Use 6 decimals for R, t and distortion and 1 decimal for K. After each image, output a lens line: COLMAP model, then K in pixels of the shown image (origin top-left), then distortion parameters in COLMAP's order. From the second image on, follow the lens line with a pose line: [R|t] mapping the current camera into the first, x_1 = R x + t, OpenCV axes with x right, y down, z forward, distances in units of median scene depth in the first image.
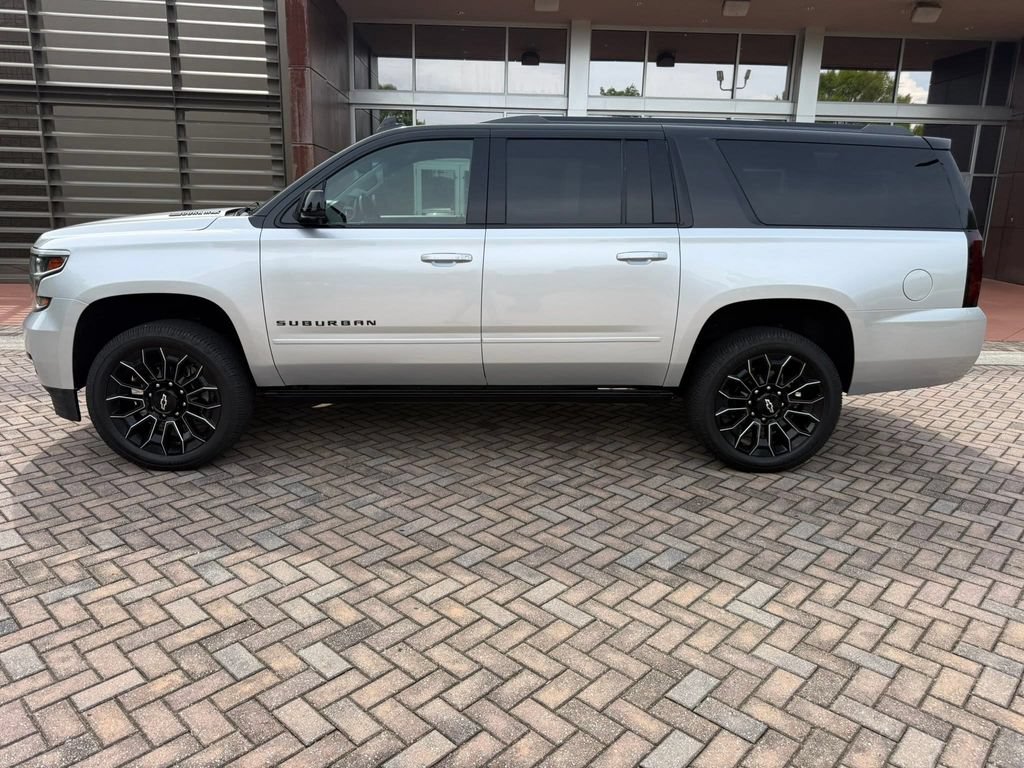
lens RADIAL K [[730.6, 0, 506.5], [0, 730.6, 384.2], [0, 0, 1]] dist [0.025023, -0.030337]
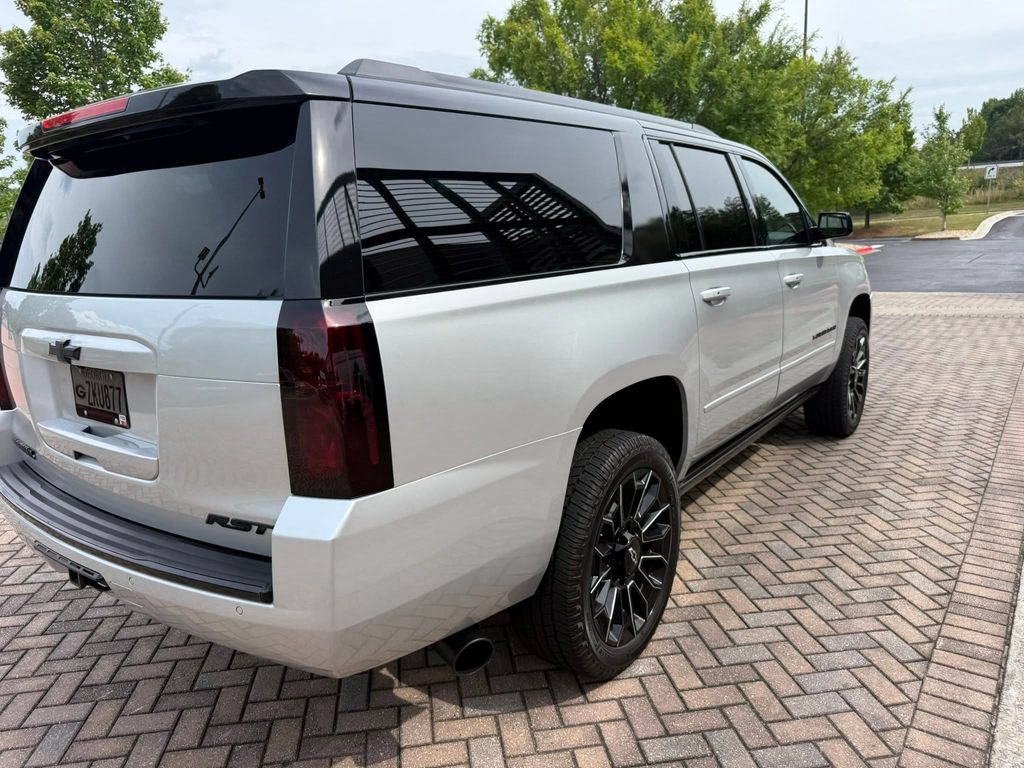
lens RADIAL K [[730.6, 0, 506.6], [0, 730.6, 383.5], [0, 0, 1]] dist [0.025023, -0.030337]
pose [[-0.625272, 0.168240, -0.762057, 0.897918], [-0.166265, 0.925349, 0.340712, -0.438819], [0.762490, 0.339741, -0.550622, 1.777174]]
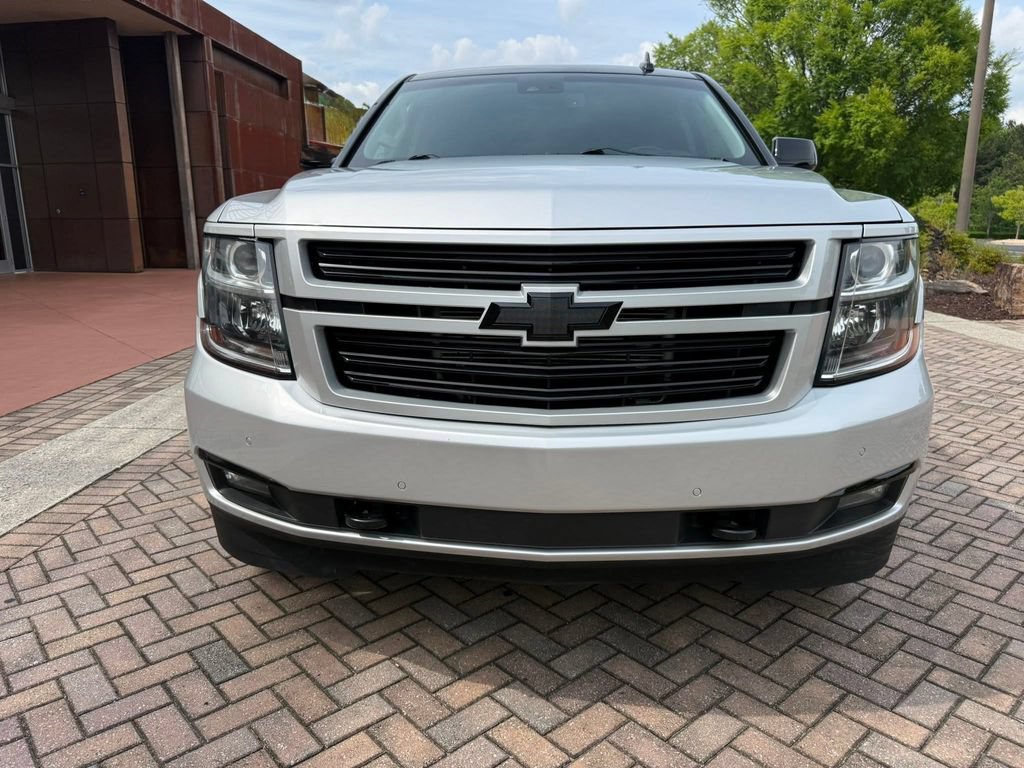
lens RADIAL K [[730.6, 0, 501.6], [0, 730.6, 389.3], [0, 0, 1]] dist [0.025023, -0.030337]
pose [[0.092695, -0.250098, 0.963773, -1.121542], [0.247233, 0.943408, 0.221035, -0.249665], [-0.964512, 0.217788, 0.149282, 1.198798]]
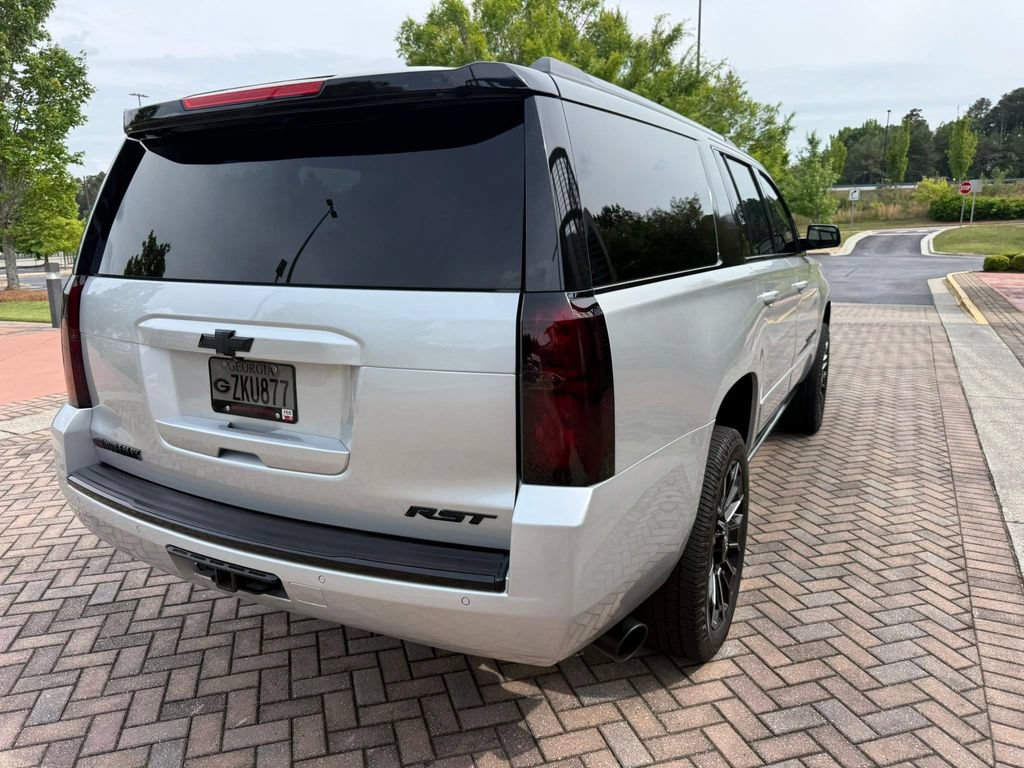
lens RADIAL K [[730.6, 0, 505.7], [0, 730.6, 382.0], [0, 0, 1]] dist [0.025023, -0.030337]
pose [[-0.502263, 0.161399, -0.849519, 1.019035], [-0.214415, 0.928500, 0.303173, -0.398270], [0.837710, 0.334423, -0.431744, 1.630745]]
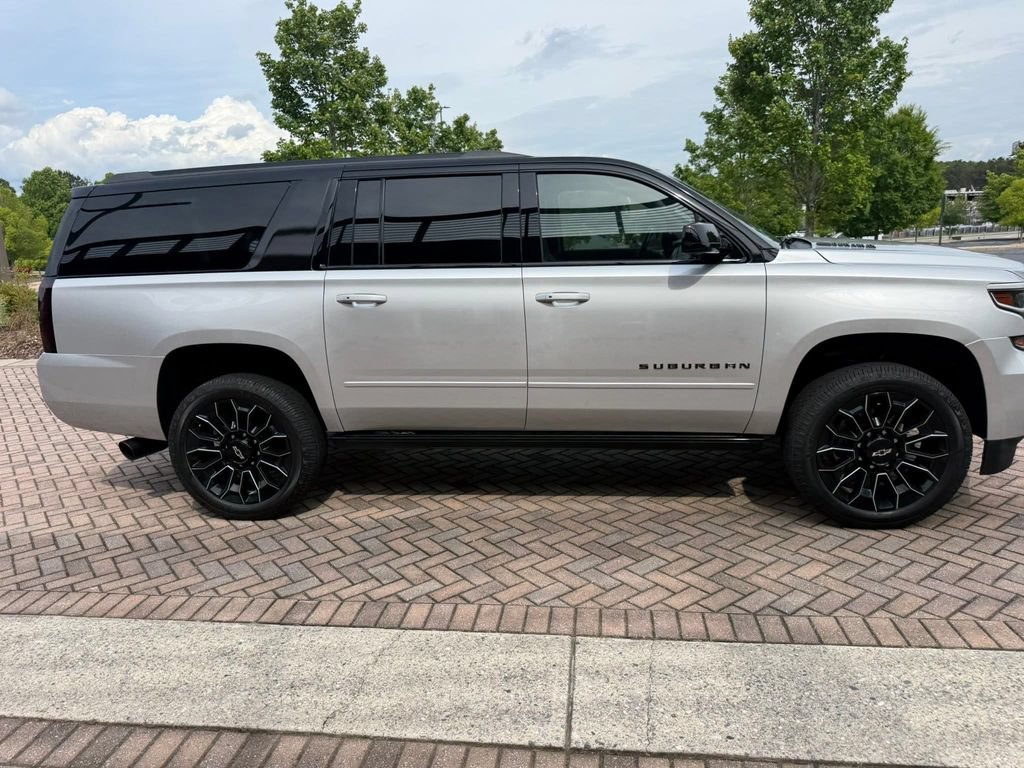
lens RADIAL K [[730.6, 0, 509.1], [0, 730.6, 383.6], [0, 0, 1]] dist [0.025023, -0.030337]
pose [[-0.986901, -0.017698, 0.160355, -0.179320], [0.055859, 0.894996, 0.442562, -0.611573], [-0.151349, 0.445722, -0.882284, 2.365349]]
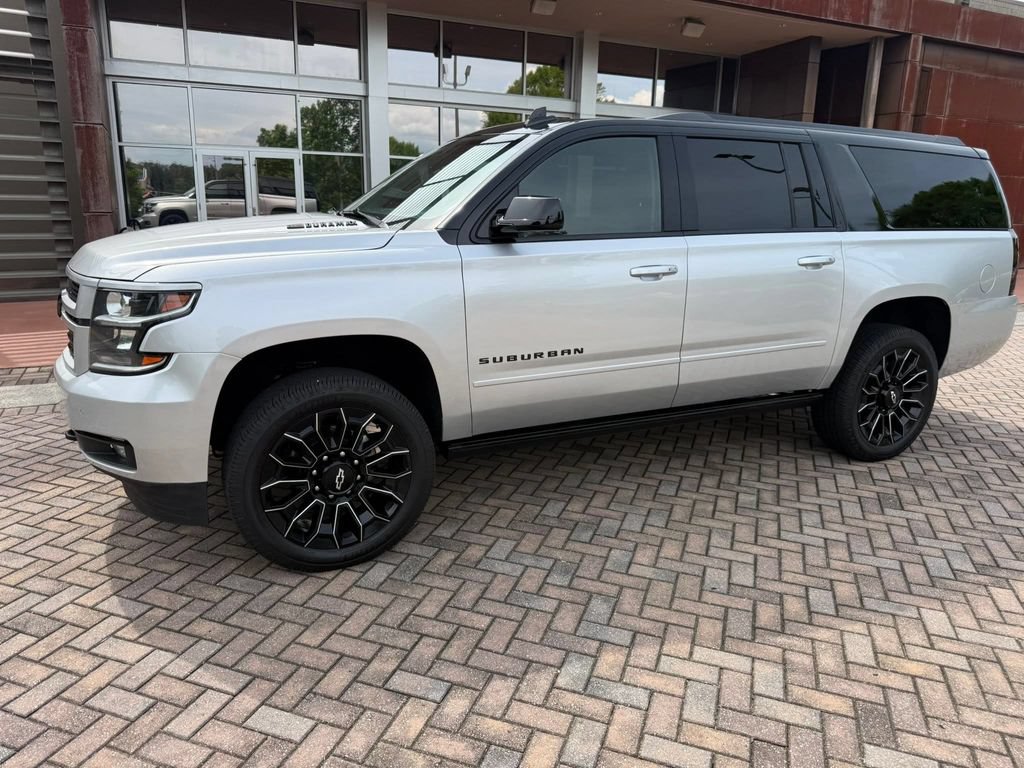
lens RADIAL K [[730.6, 0, 504.8], [0, 730.6, 382.0], [0, 0, 1]] dist [0.025023, -0.030337]
pose [[0.915638, -0.098547, 0.389737, -0.602572], [0.093997, 0.995097, 0.030780, -0.082878], [-0.390859, 0.008450, 0.920412, 0.251957]]
